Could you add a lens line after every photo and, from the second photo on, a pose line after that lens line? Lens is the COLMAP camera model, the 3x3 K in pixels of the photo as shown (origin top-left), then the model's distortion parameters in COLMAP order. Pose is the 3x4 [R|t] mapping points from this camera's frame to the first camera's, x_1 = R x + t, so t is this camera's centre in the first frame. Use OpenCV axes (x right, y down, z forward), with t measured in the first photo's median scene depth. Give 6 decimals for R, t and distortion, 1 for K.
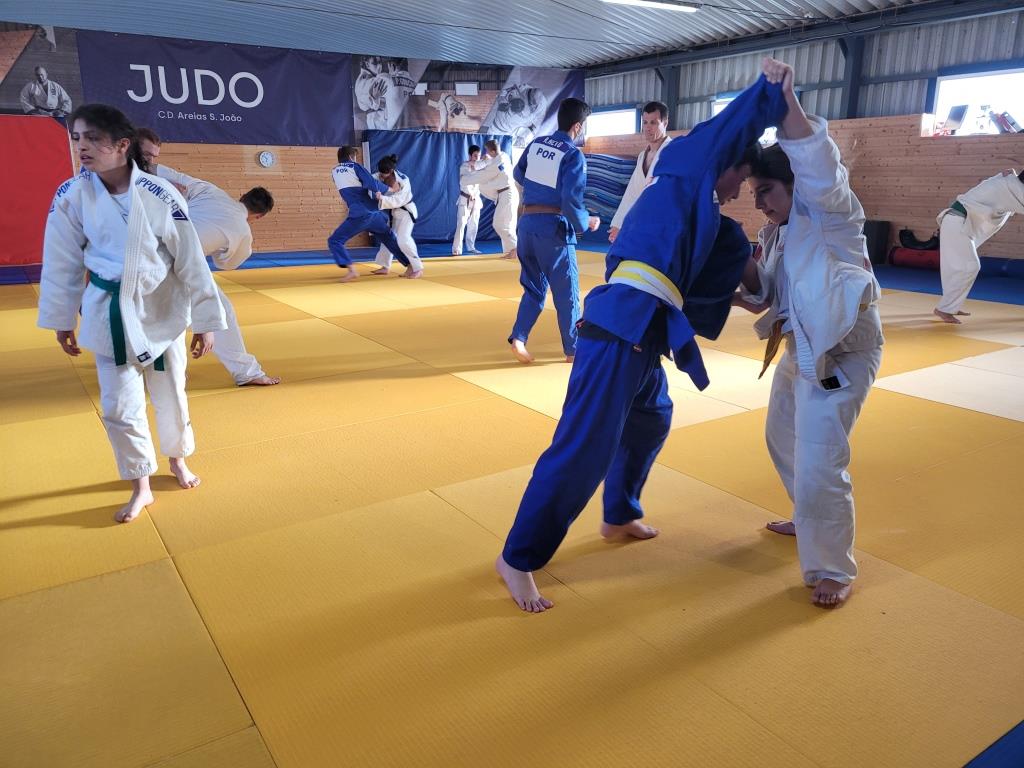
lens RADIAL K [[763.4, 0, 508.2], [0, 763.4, 363.0], [0, 0, 1]] dist [0.043498, -0.033784]
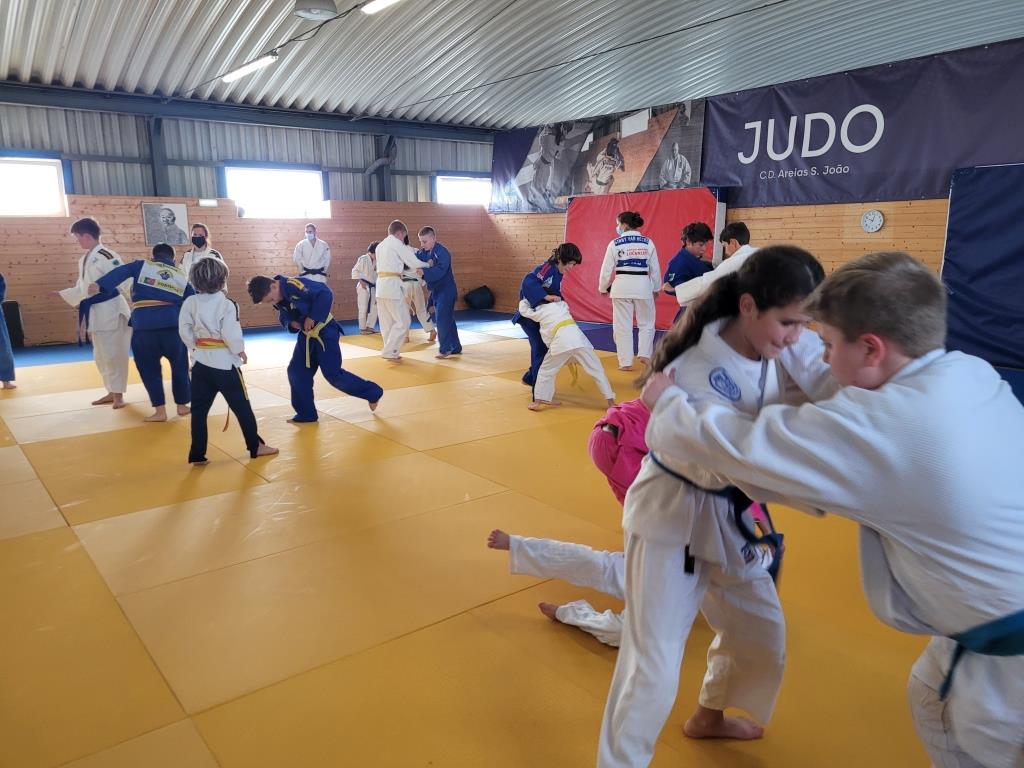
lens RADIAL K [[779.1, 0, 533.0], [0, 779.1, 384.1], [0, 0, 1]] dist [0.043592, -0.003918]
pose [[0.115463, 0.173739, -0.977999, 0.423879], [-0.233764, 0.961684, 0.143242, -0.161685], [0.965413, 0.212082, 0.151653, 0.664591]]
